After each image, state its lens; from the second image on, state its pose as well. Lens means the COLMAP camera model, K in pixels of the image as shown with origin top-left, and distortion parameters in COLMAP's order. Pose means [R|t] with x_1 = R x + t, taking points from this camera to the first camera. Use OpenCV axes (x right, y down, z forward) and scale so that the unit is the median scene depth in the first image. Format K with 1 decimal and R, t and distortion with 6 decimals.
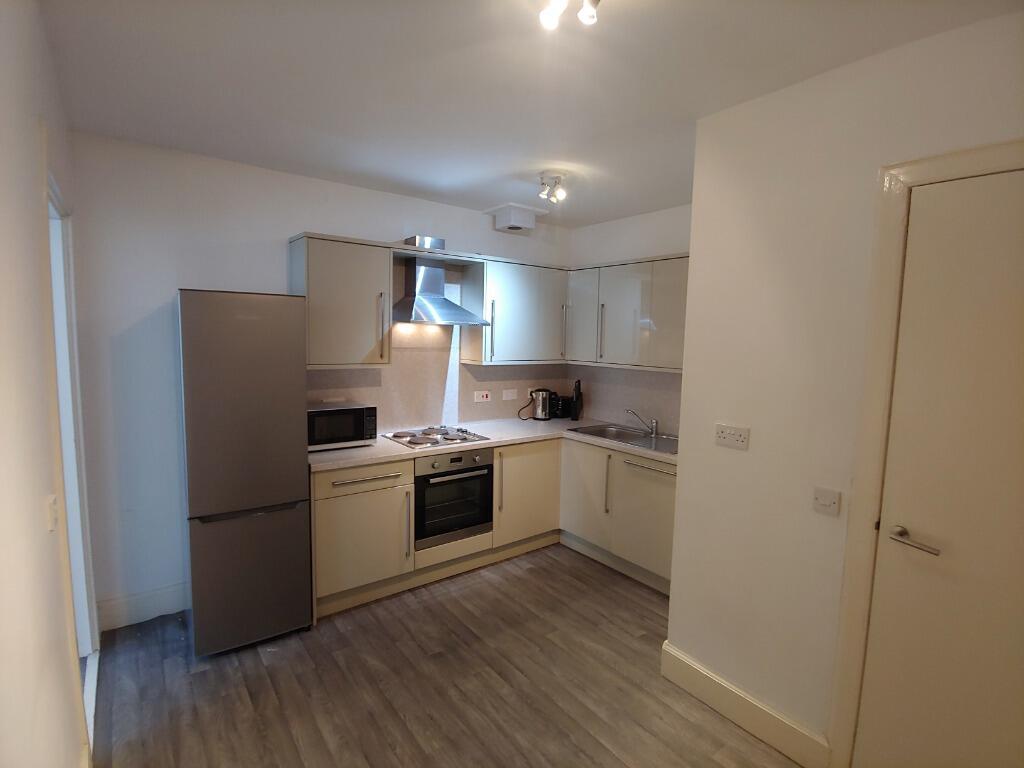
lens RADIAL K [[517.4, 0, 511.1], [0, 517.4, 384.3], [0, 0, 1]] dist [-0.016949, 0.000070]
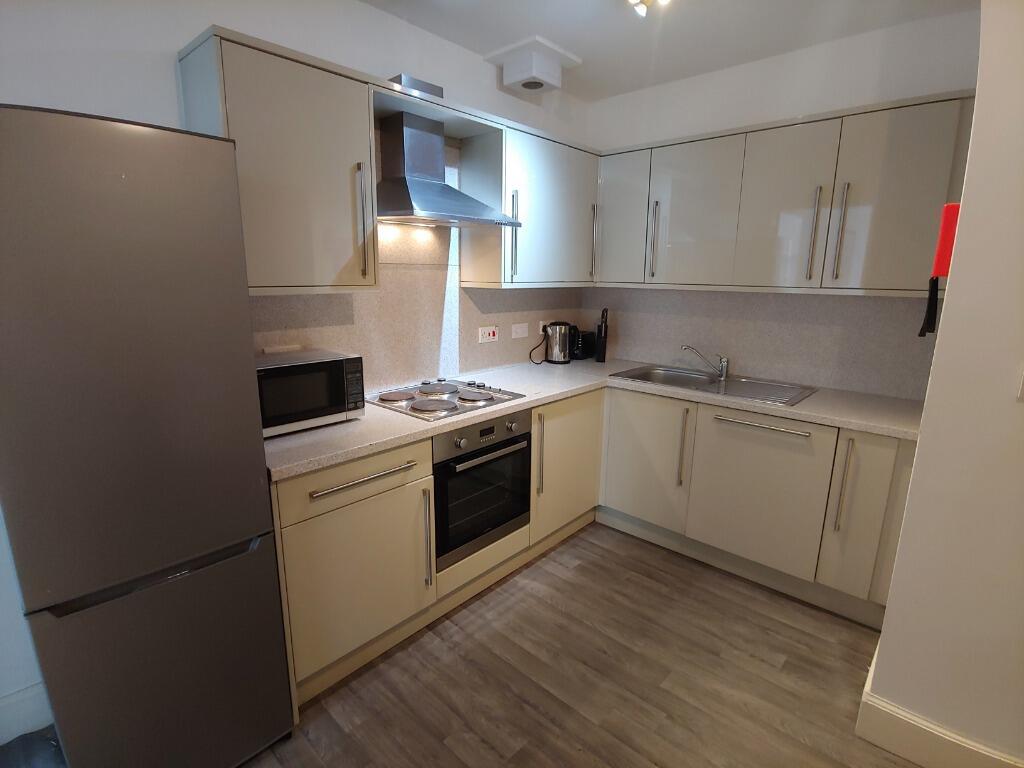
lens RADIAL K [[517.4, 0, 513.1], [0, 517.4, 383.6], [0, 0, 1]] dist [-0.016949, 0.000070]
pose [[0.983447, -0.050267, 0.174083, -0.182507], [0.029003, 0.992032, 0.122603, 0.004777], [-0.178859, -0.115525, 0.977069, 0.348266]]
